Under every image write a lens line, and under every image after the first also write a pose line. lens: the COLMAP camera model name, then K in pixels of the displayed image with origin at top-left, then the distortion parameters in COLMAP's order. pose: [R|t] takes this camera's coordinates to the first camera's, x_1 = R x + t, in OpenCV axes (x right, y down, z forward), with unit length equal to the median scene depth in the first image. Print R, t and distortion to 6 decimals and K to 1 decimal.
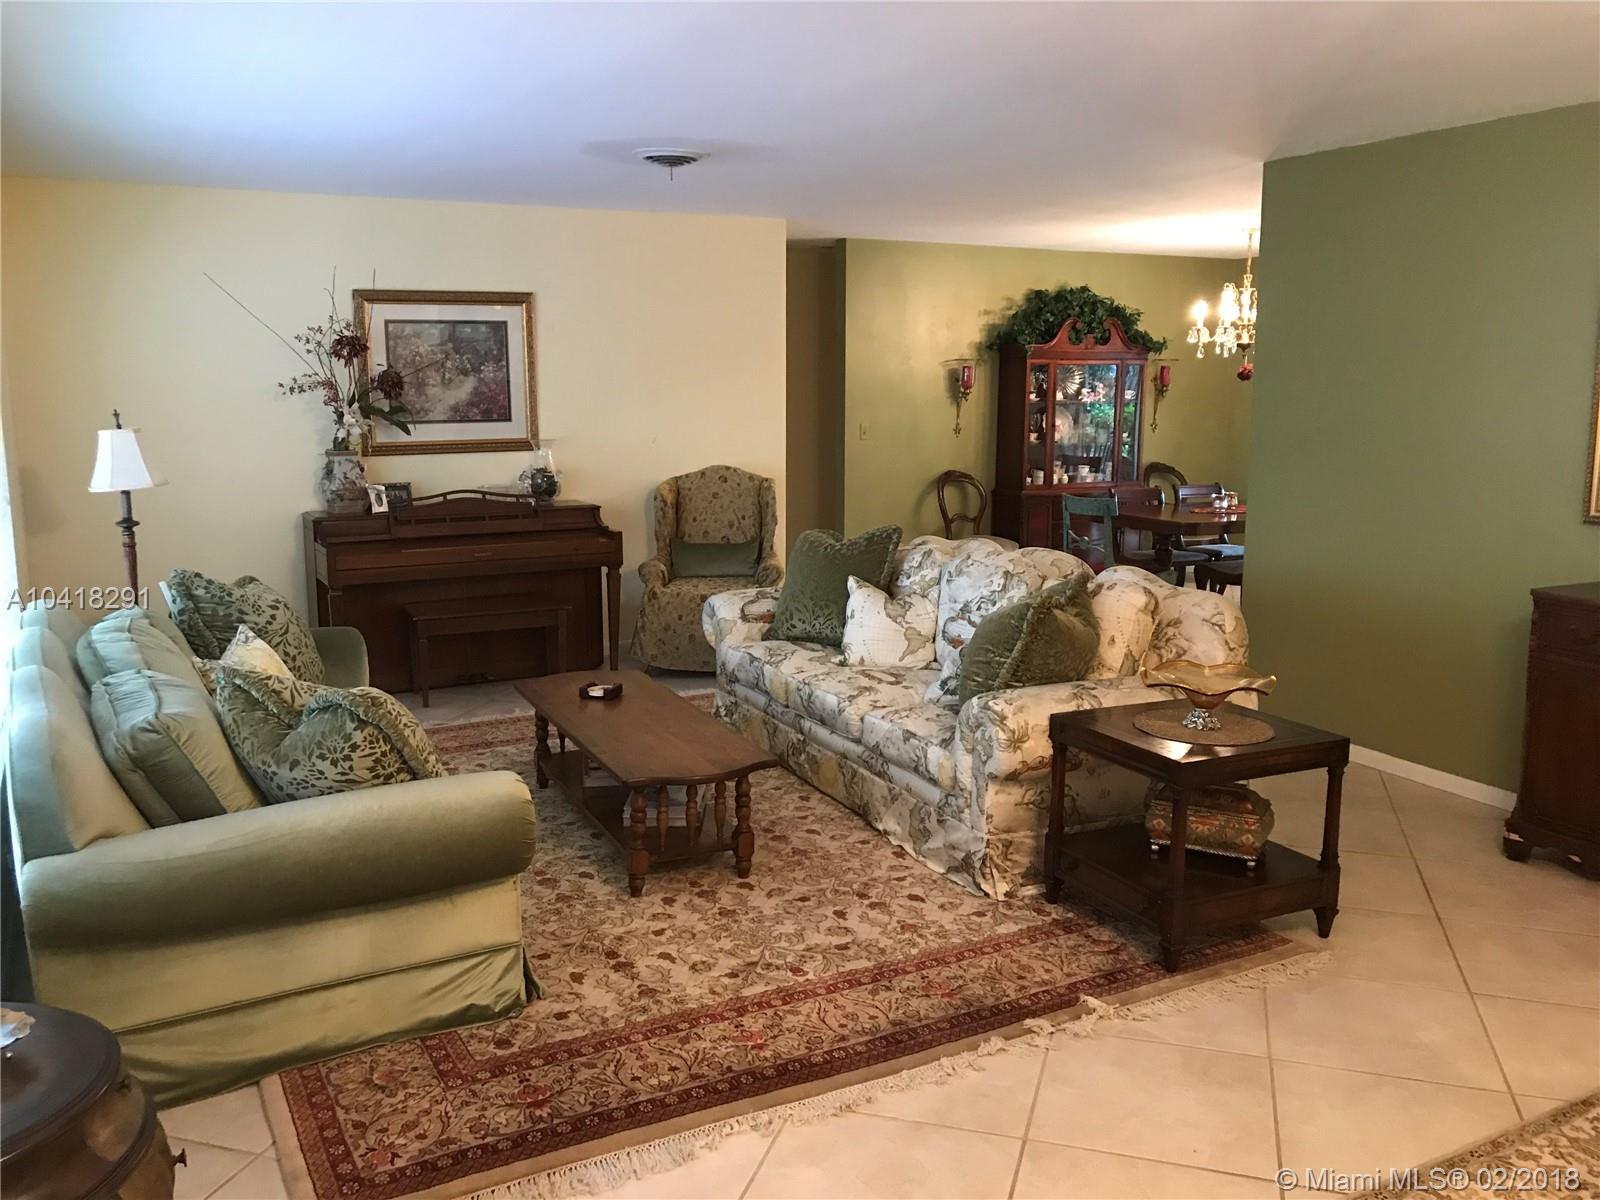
lens RADIAL K [[1316.2, 0, 800.3], [0, 1316.2, 599.8], [0, 0, 1]] dist [0.083561, -0.128061]
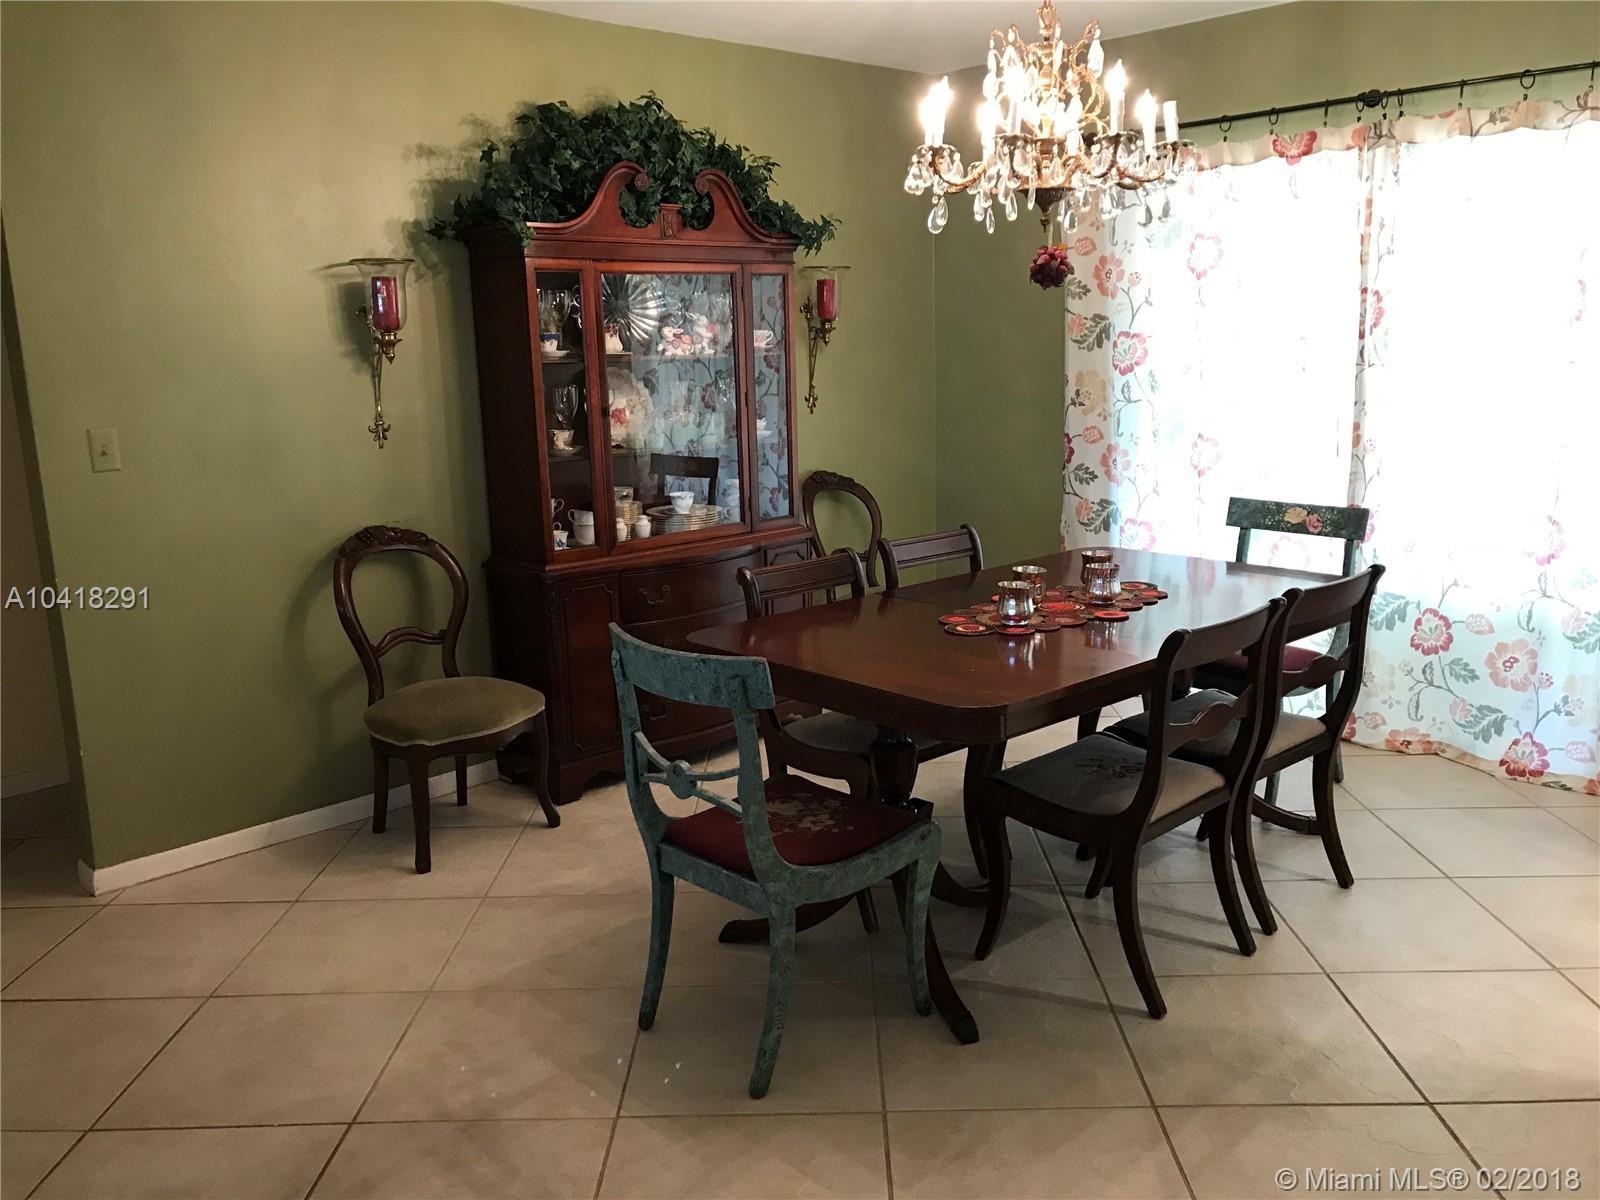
lens RADIAL K [[1316.2, 0, 800.3], [0, 1316.2, 599.8], [0, 0, 1]] dist [0.083561, -0.128061]
pose [[0.959748, -0.083742, 0.268087, 0.129044], [0.075986, 0.996338, 0.039195, -0.080578], [-0.270387, -0.017247, 0.962597, 0.549767]]
